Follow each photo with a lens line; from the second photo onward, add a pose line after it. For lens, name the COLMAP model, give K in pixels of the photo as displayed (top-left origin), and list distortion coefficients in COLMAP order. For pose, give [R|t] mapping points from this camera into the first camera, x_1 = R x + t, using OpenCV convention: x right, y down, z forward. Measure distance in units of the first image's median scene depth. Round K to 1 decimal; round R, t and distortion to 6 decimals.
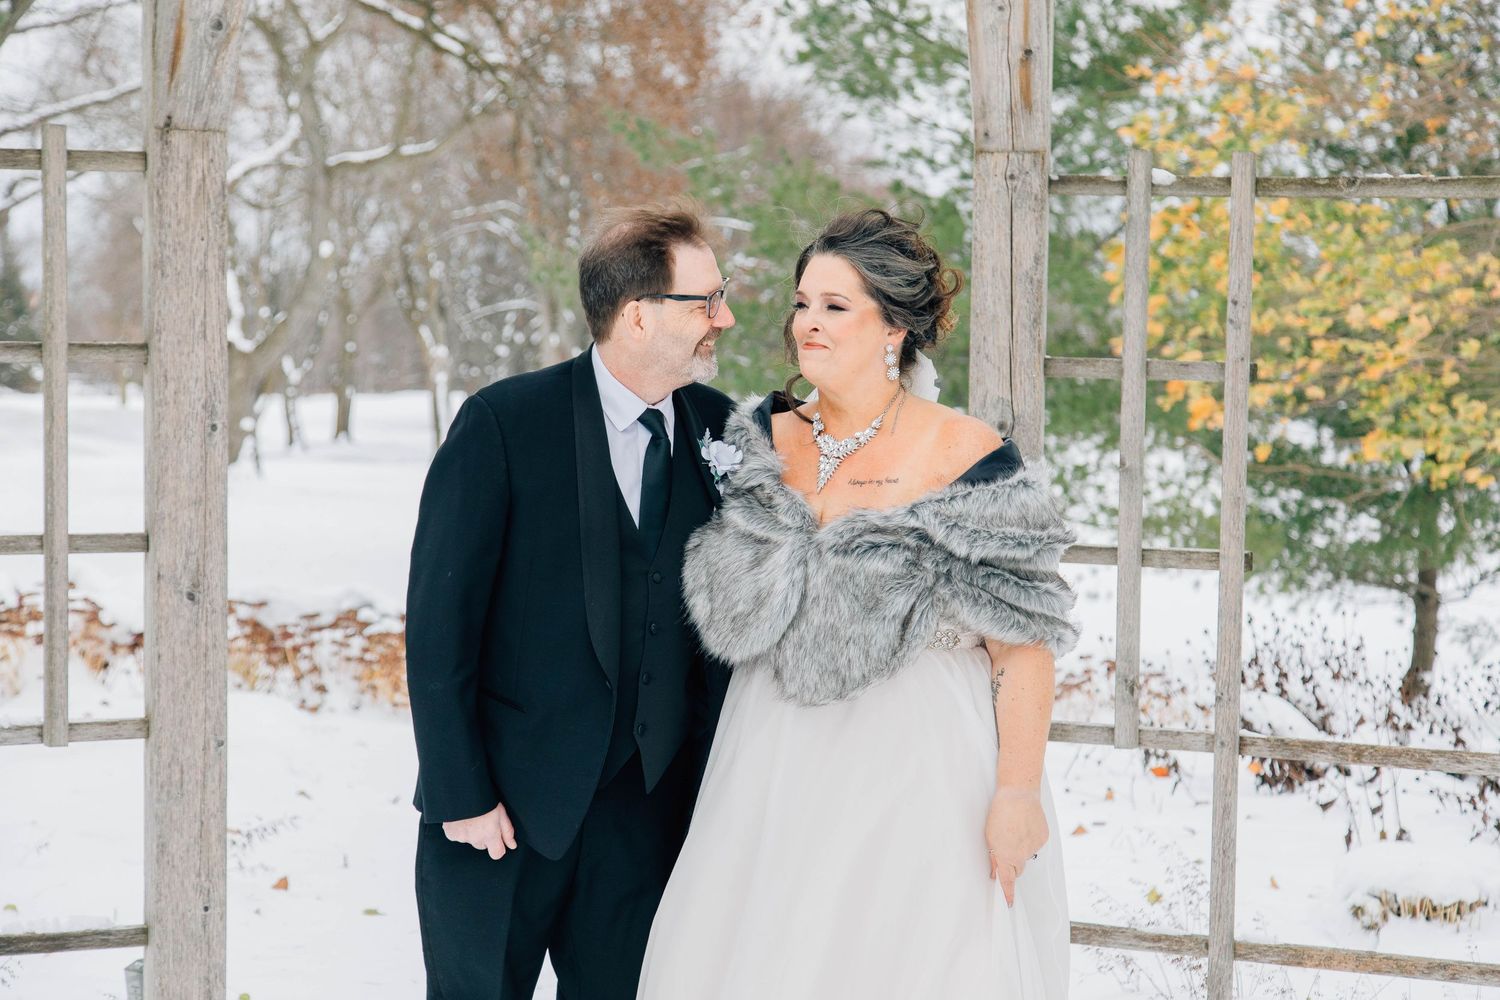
lens RADIAL K [[3803.5, 0, 750.0], [0, 3803.5, 500.0], [0, 0, 1]] dist [0.045008, -0.187929]
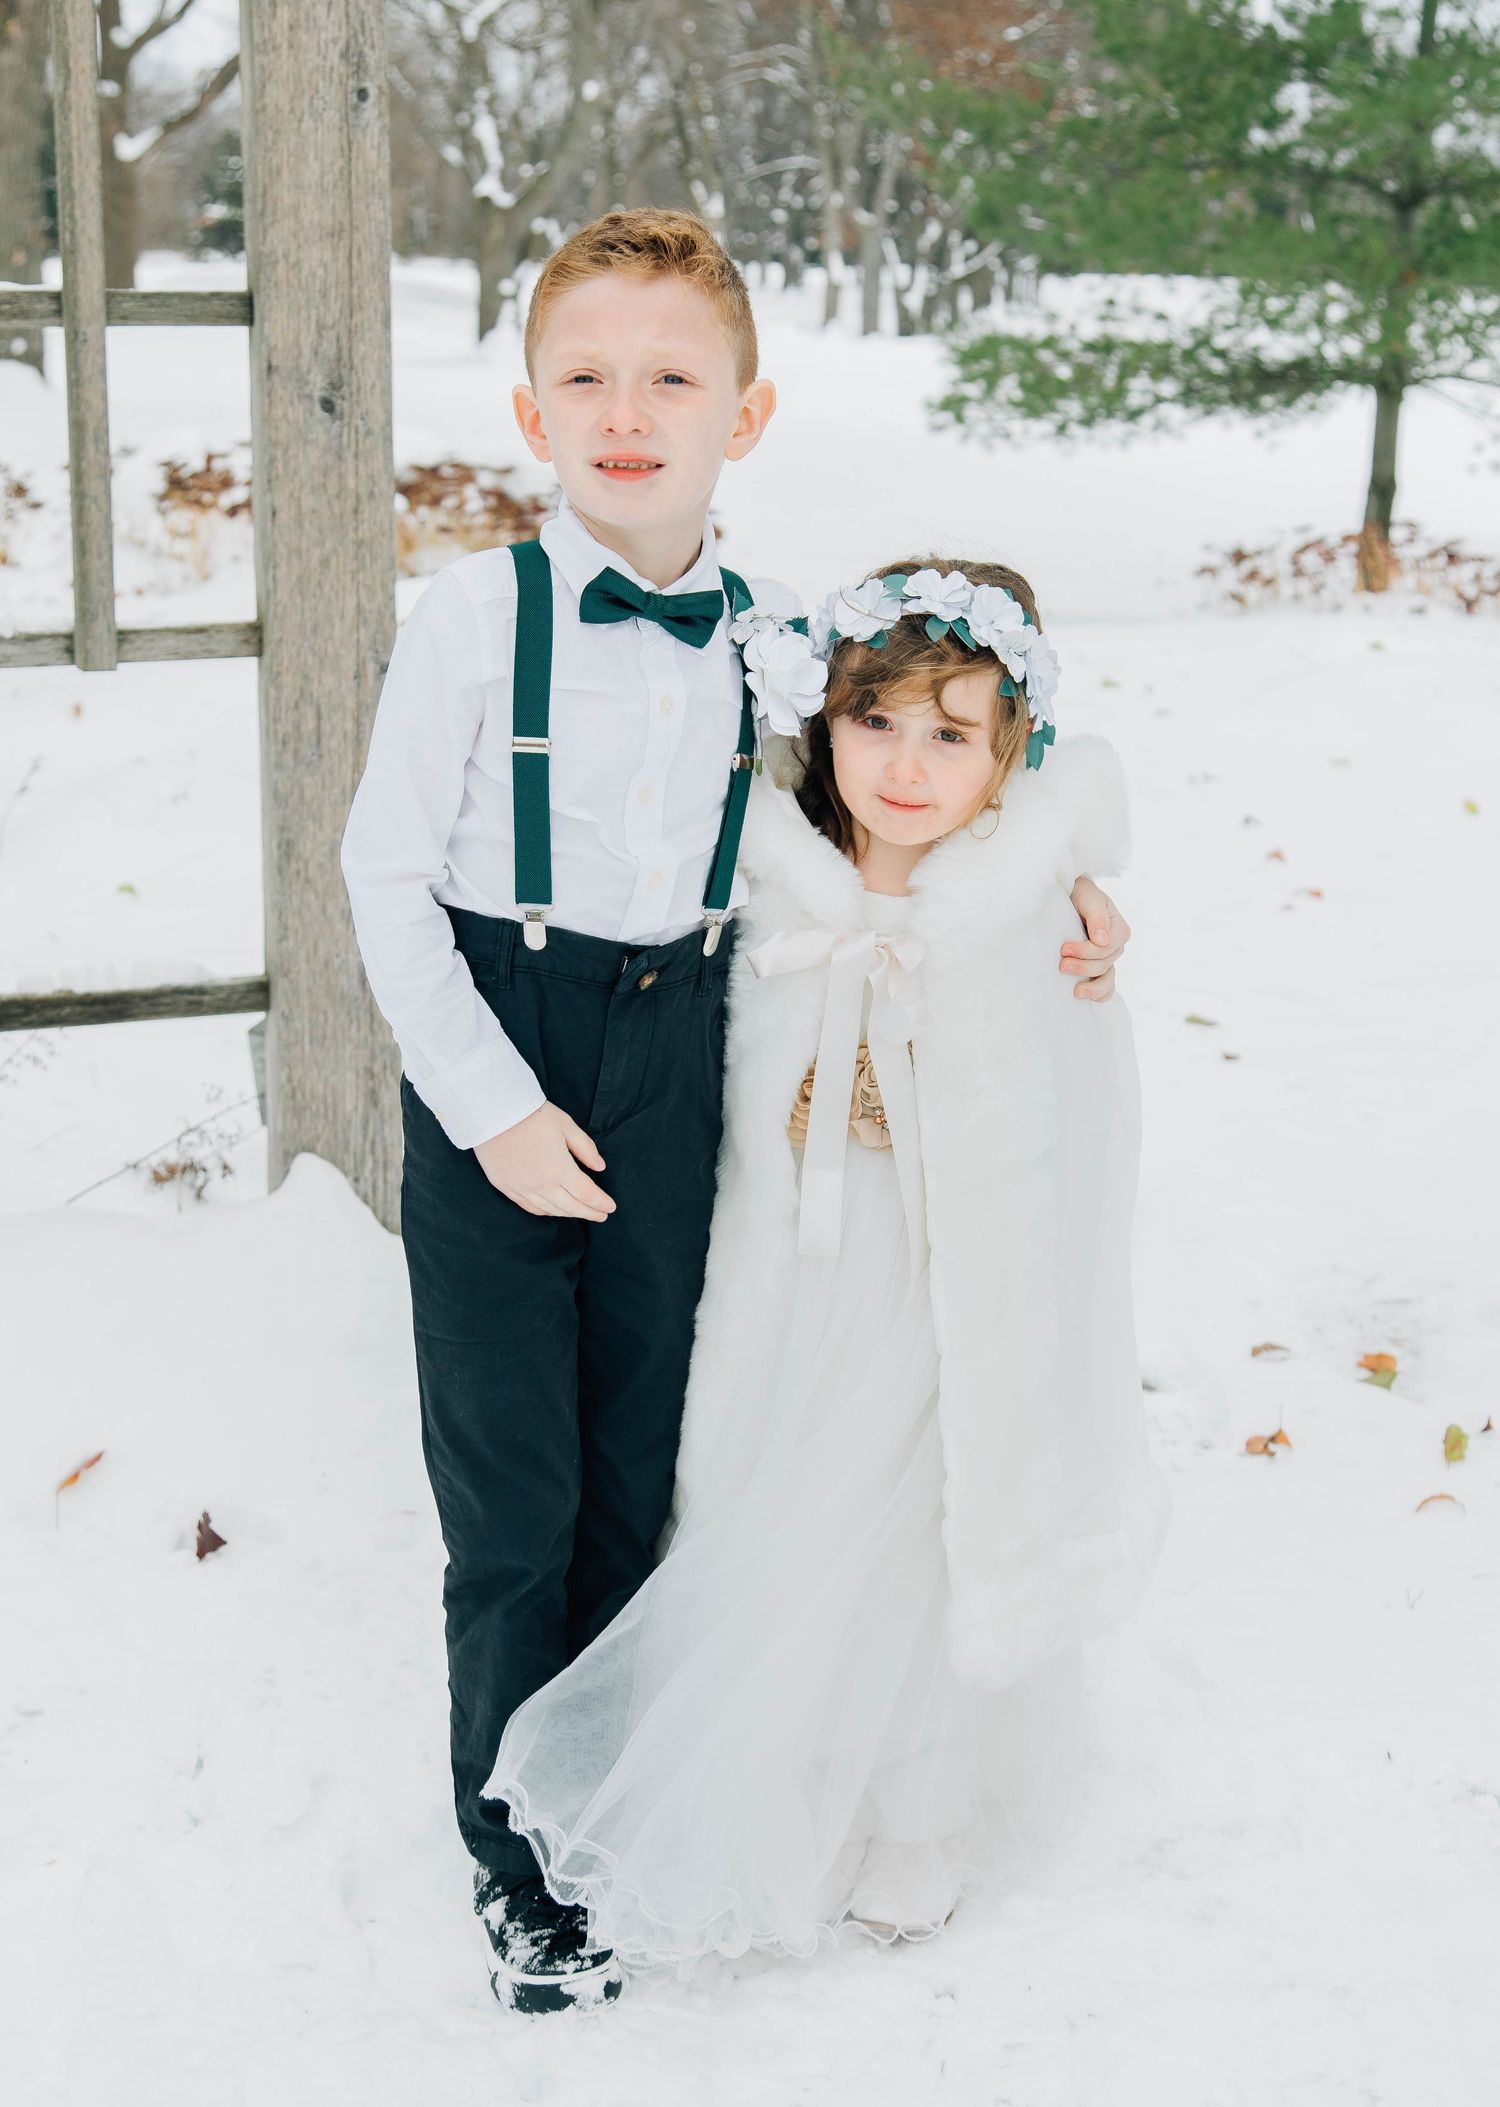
lens RADIAL K [[3643.7, 0, 750.0], [0, 3643.7, 1053.5], [0, 0, 1]] dist [0.042613, 0.007946]
pose [[0.997563, 0.014554, -0.068236, -0.022231], [-0.002197, 0.984068, 0.177777, 0.011323], [0.069736, -0.177193, 0.981702, 0.219603]]
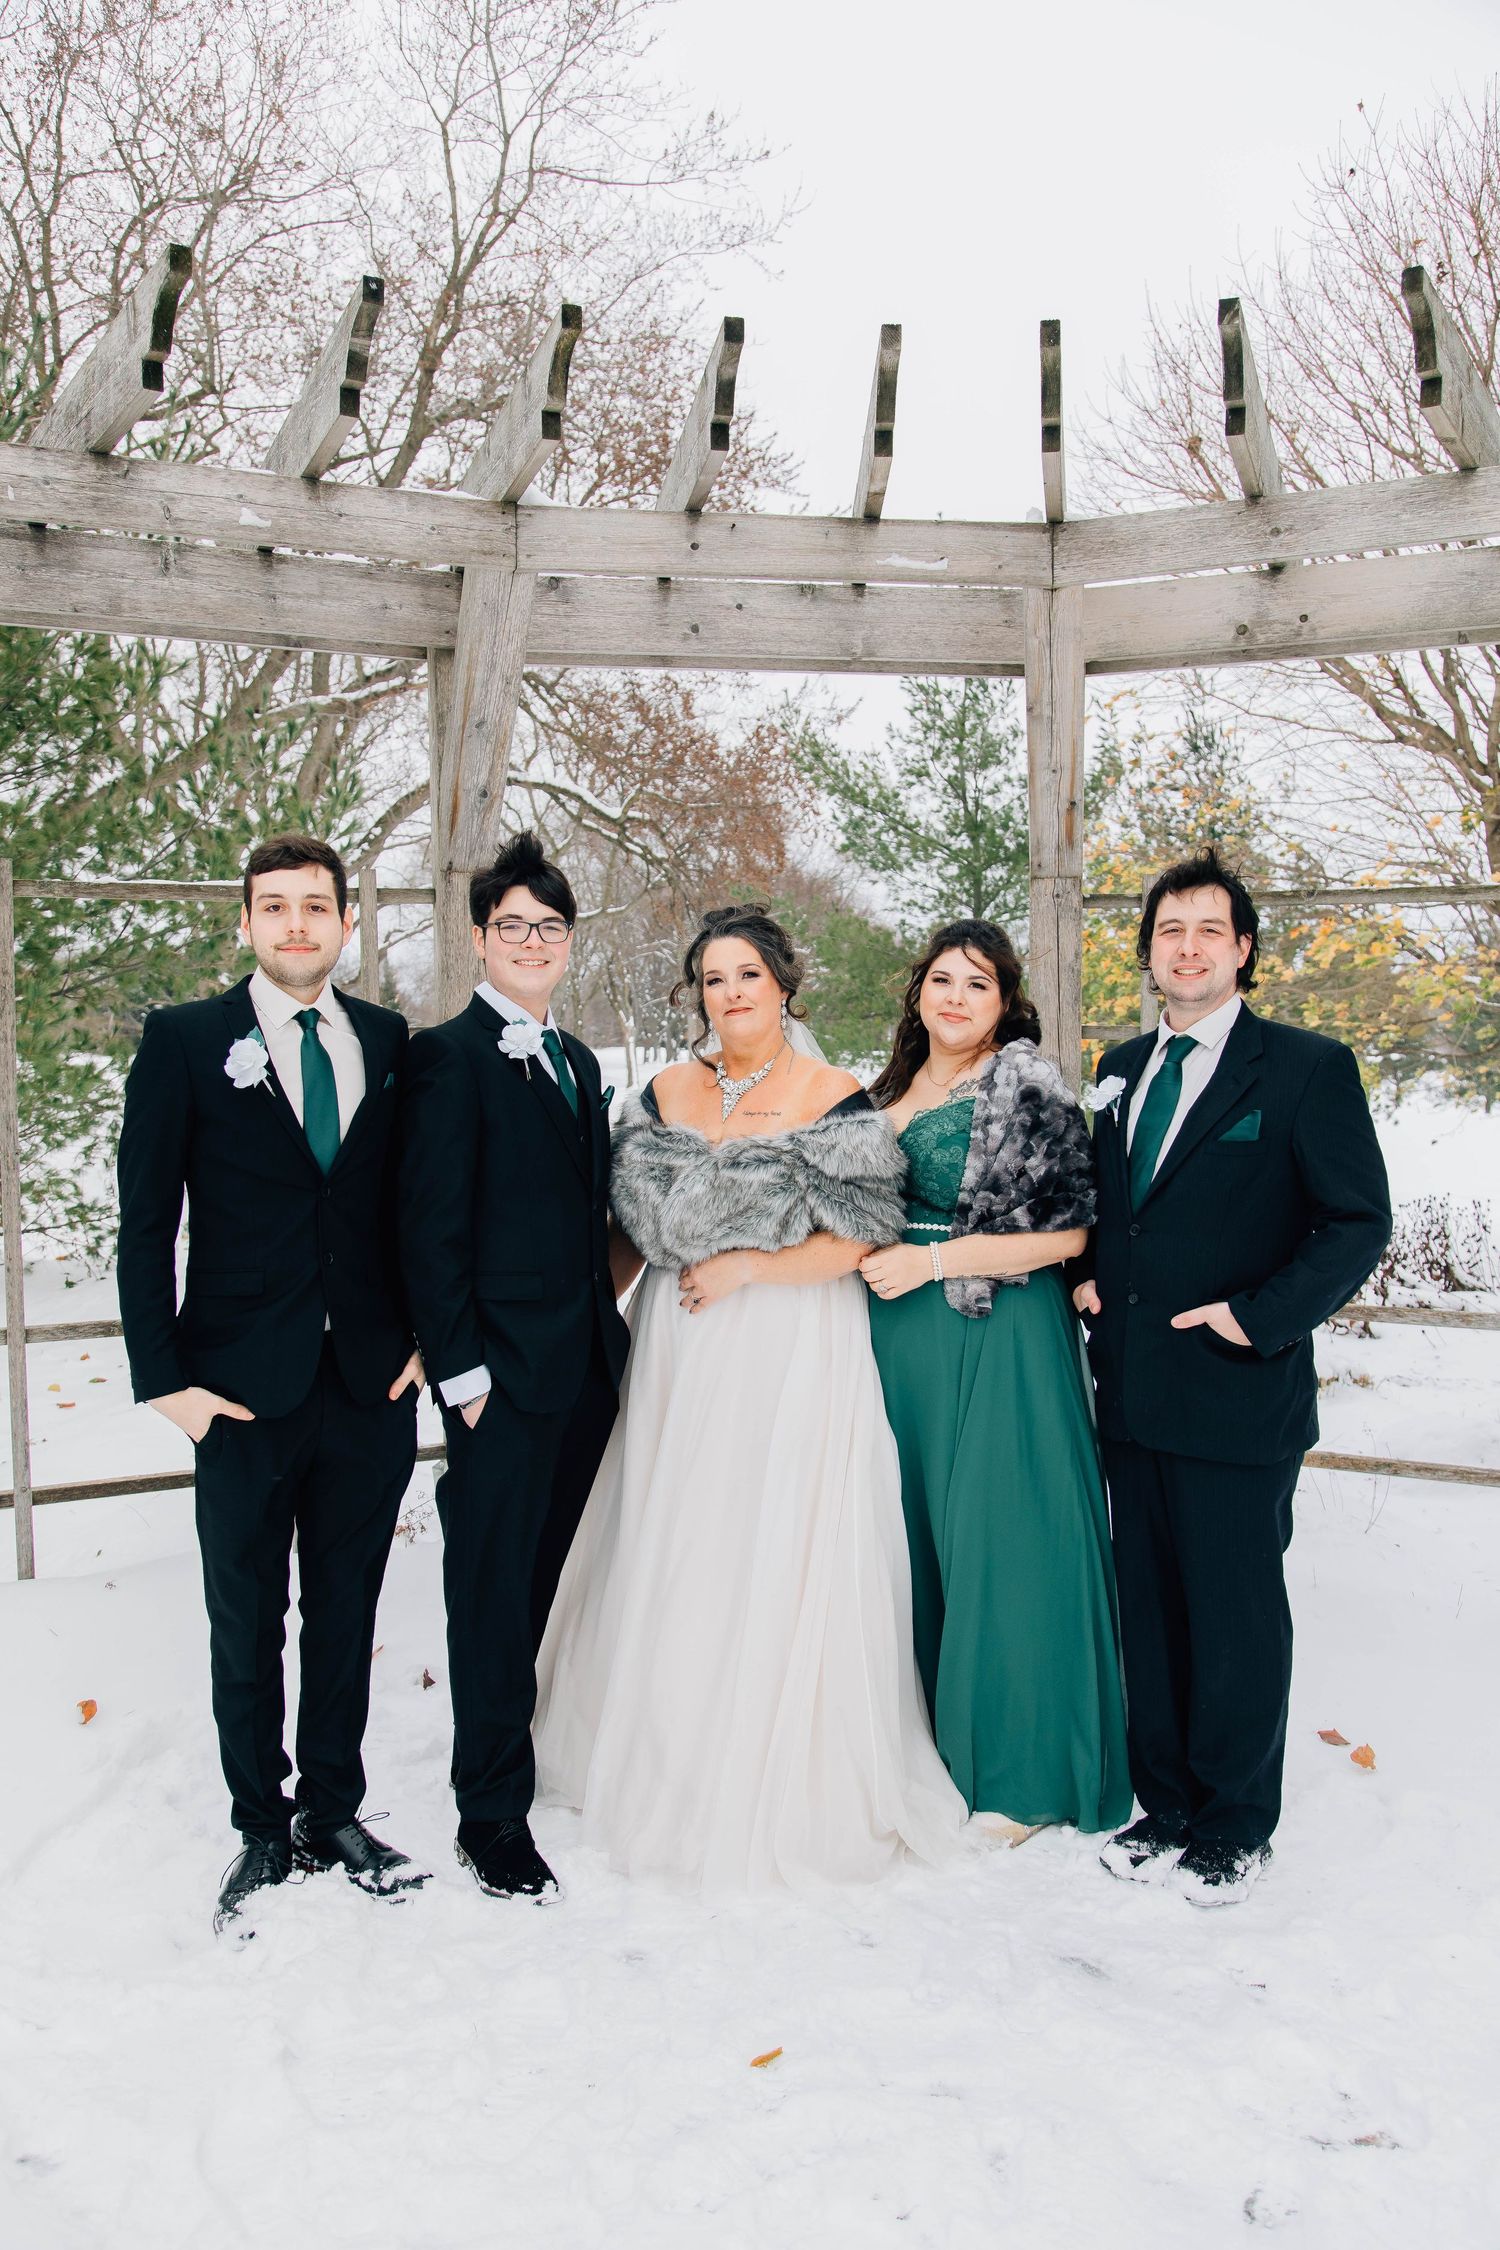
lens RADIAL K [[2028.2, 0, 750.0], [0, 2028.2, 1125.0], [0, 0, 1]] dist [0.024439, -0.037052]
pose [[0.999630, -0.016525, -0.021590, -0.014141], [0.016788, 0.999787, 0.012030, -0.005990], [0.021386, -0.012388, 0.999695, 0.126520]]
